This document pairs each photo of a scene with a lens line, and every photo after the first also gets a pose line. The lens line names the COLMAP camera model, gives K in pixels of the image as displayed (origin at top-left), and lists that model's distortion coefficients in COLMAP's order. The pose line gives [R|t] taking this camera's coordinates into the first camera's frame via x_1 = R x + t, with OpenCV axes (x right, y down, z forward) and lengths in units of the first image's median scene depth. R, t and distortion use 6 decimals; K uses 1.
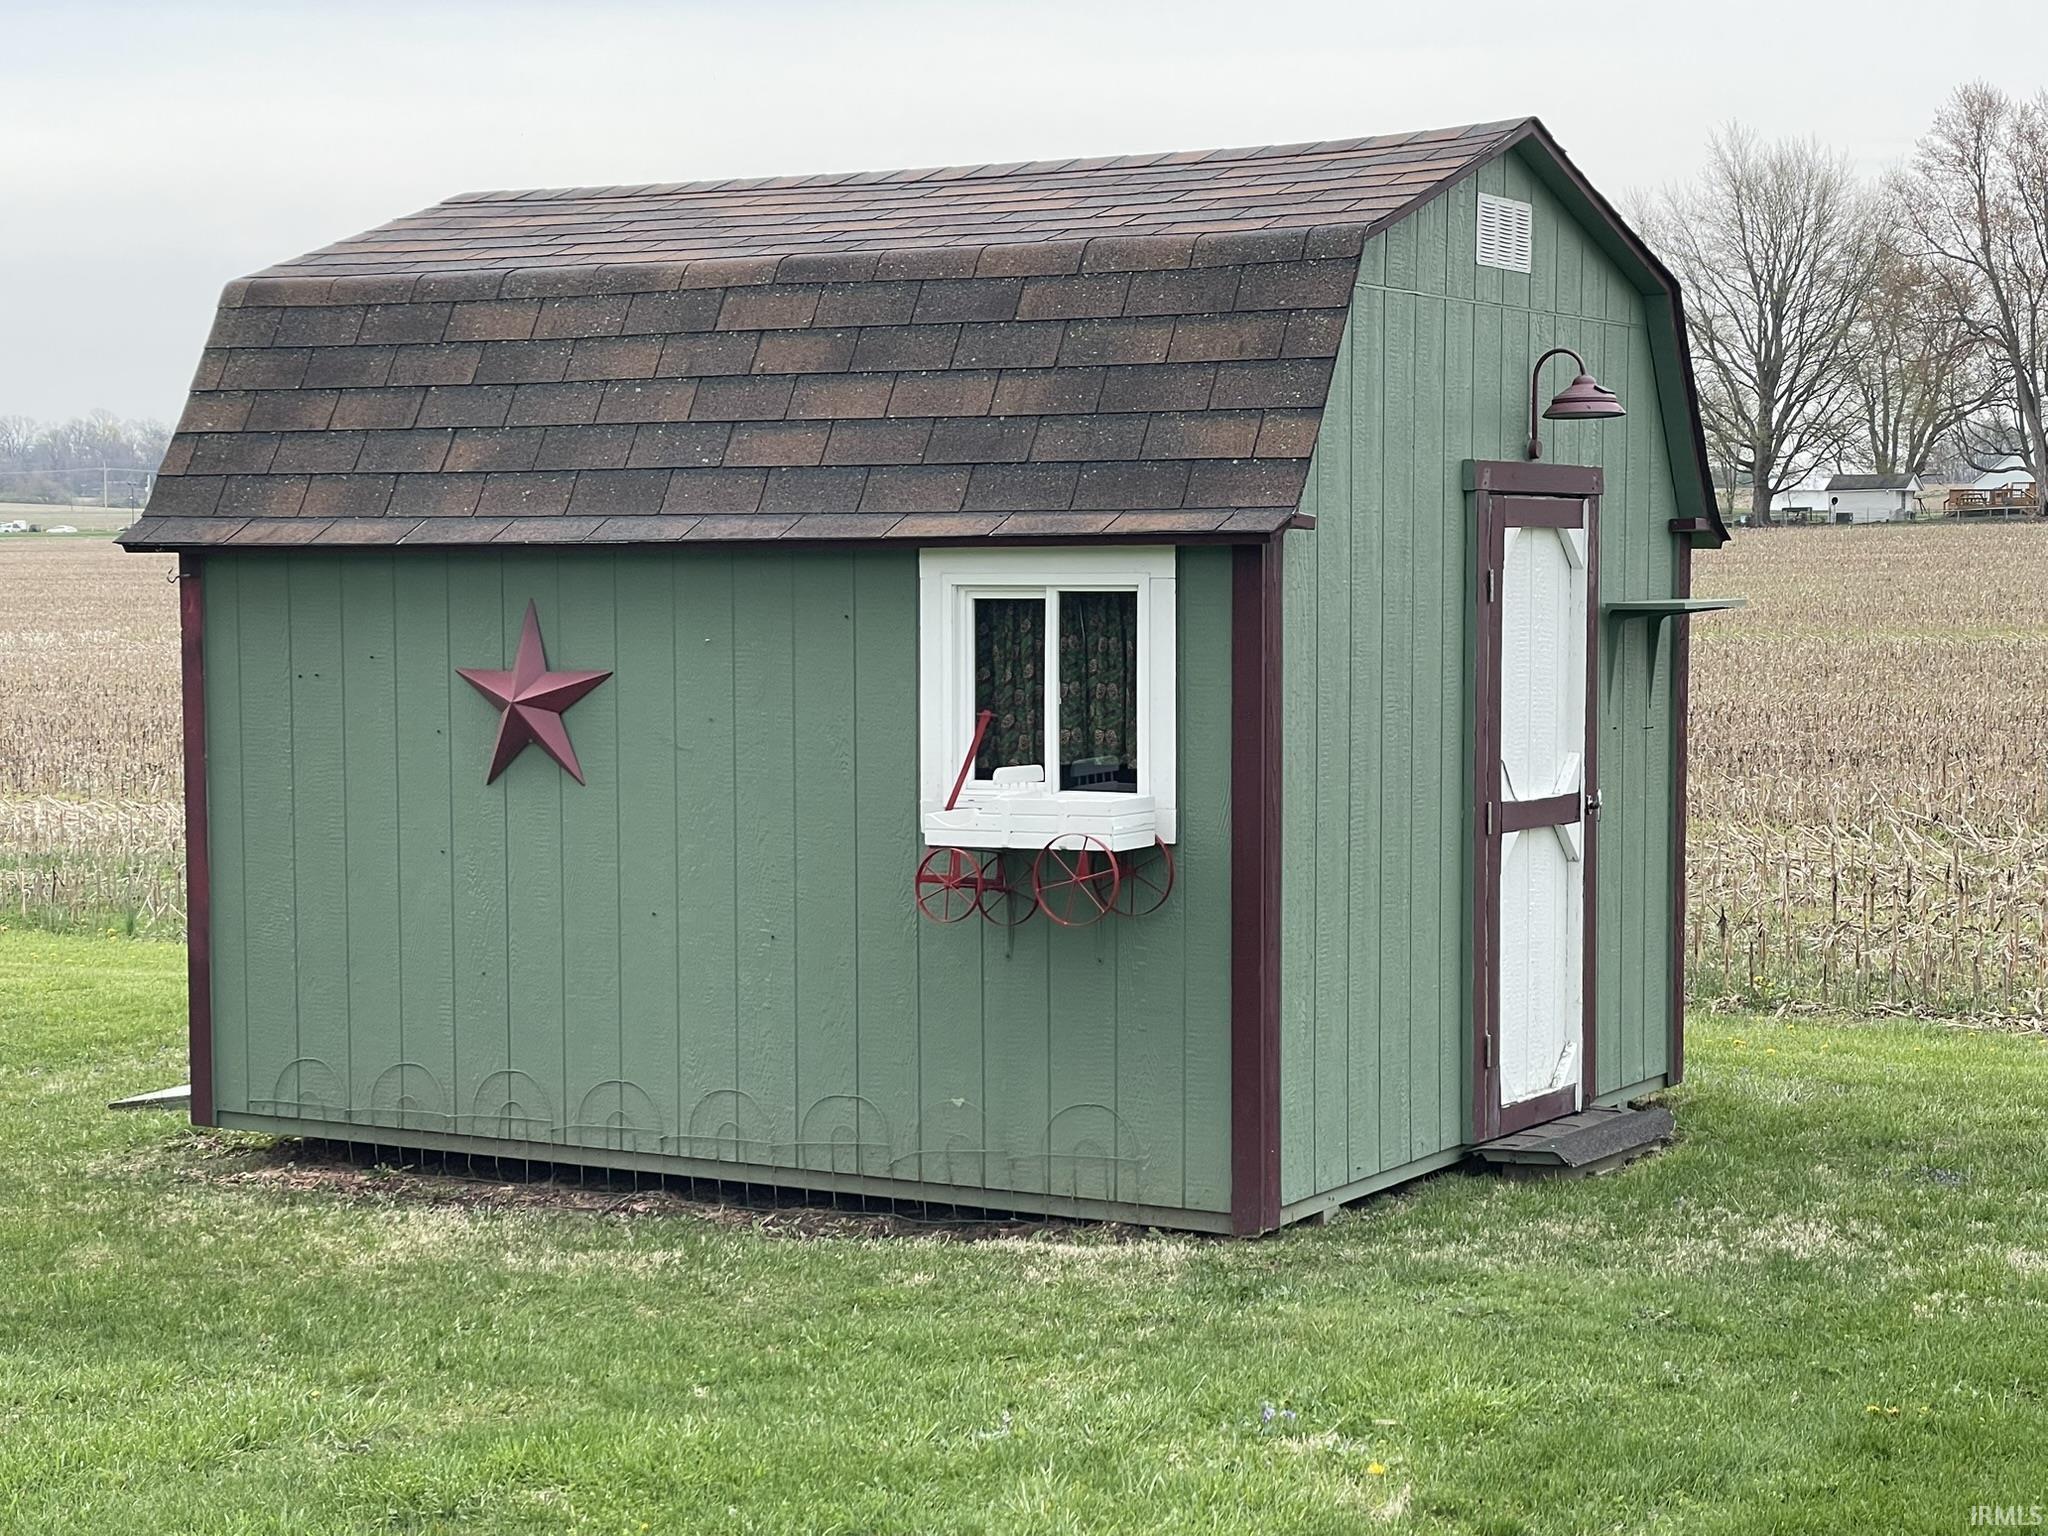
lens RADIAL K [[3567.1, 0, 1024.0], [0, 3567.1, 768.0], [0, 0, 1]] dist [0.165221, 0.044458]
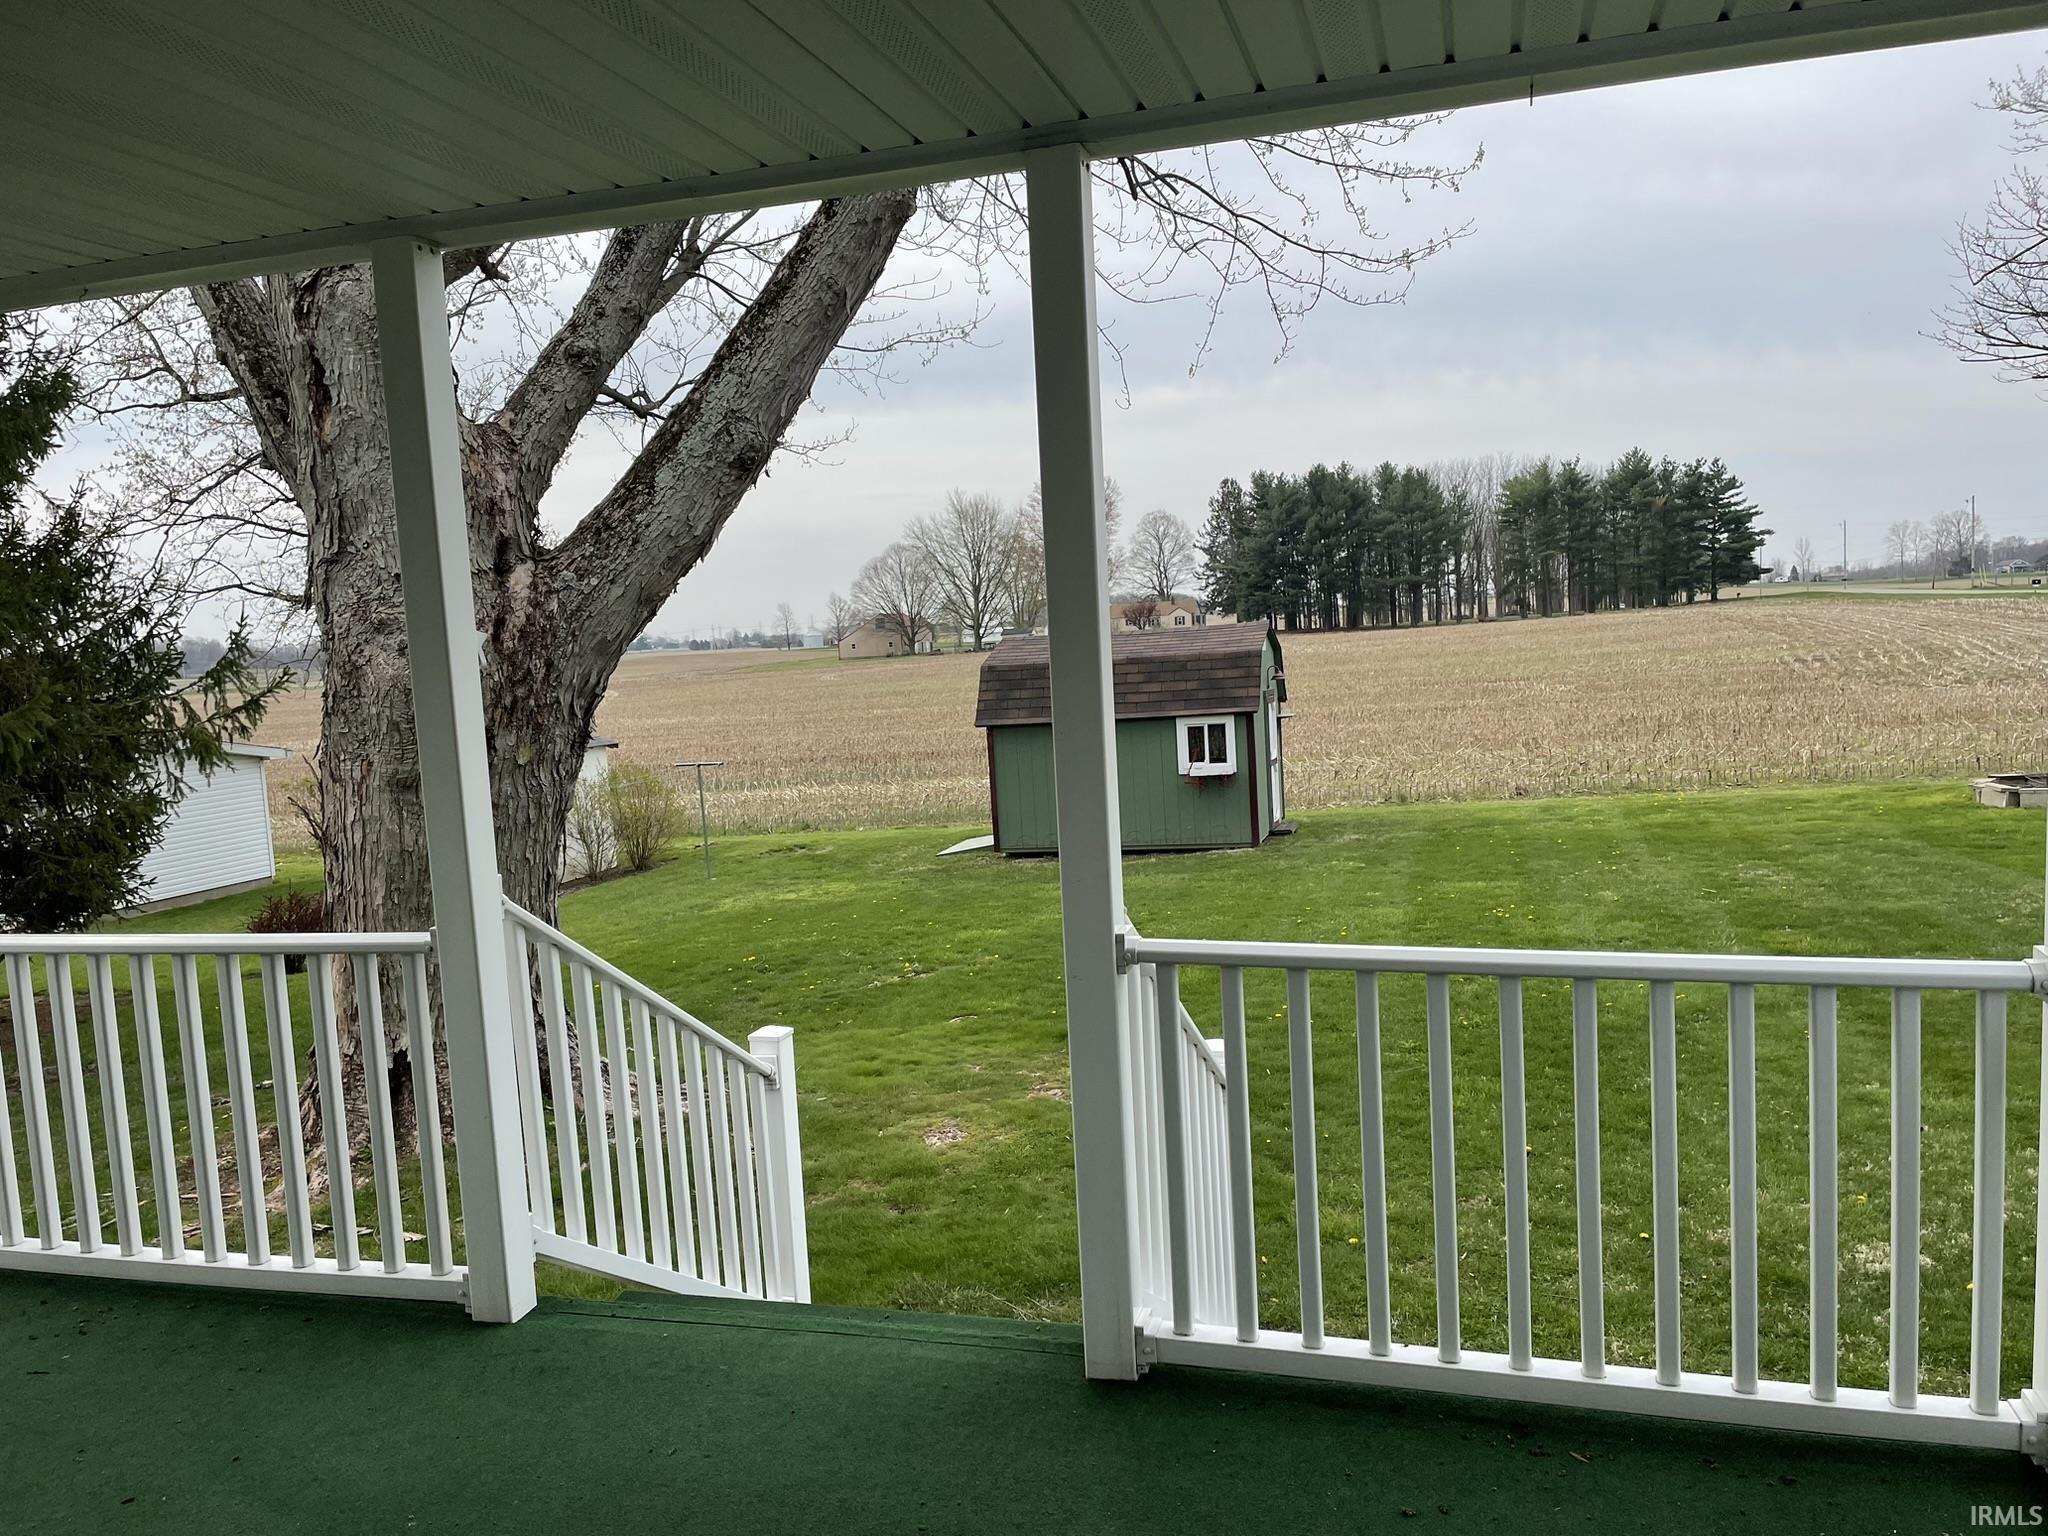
lens RADIAL K [[1536.3, 0, 1013.9], [0, 1536.3, 783.7], [0, 0, 1]] dist [0.102514, -0.131198]
pose [[0.969331, -0.074163, 0.234302, -0.748940], [0.070073, 0.997210, 0.025748, -0.039913], [-0.235557, -0.008540, 0.971823, -1.016976]]
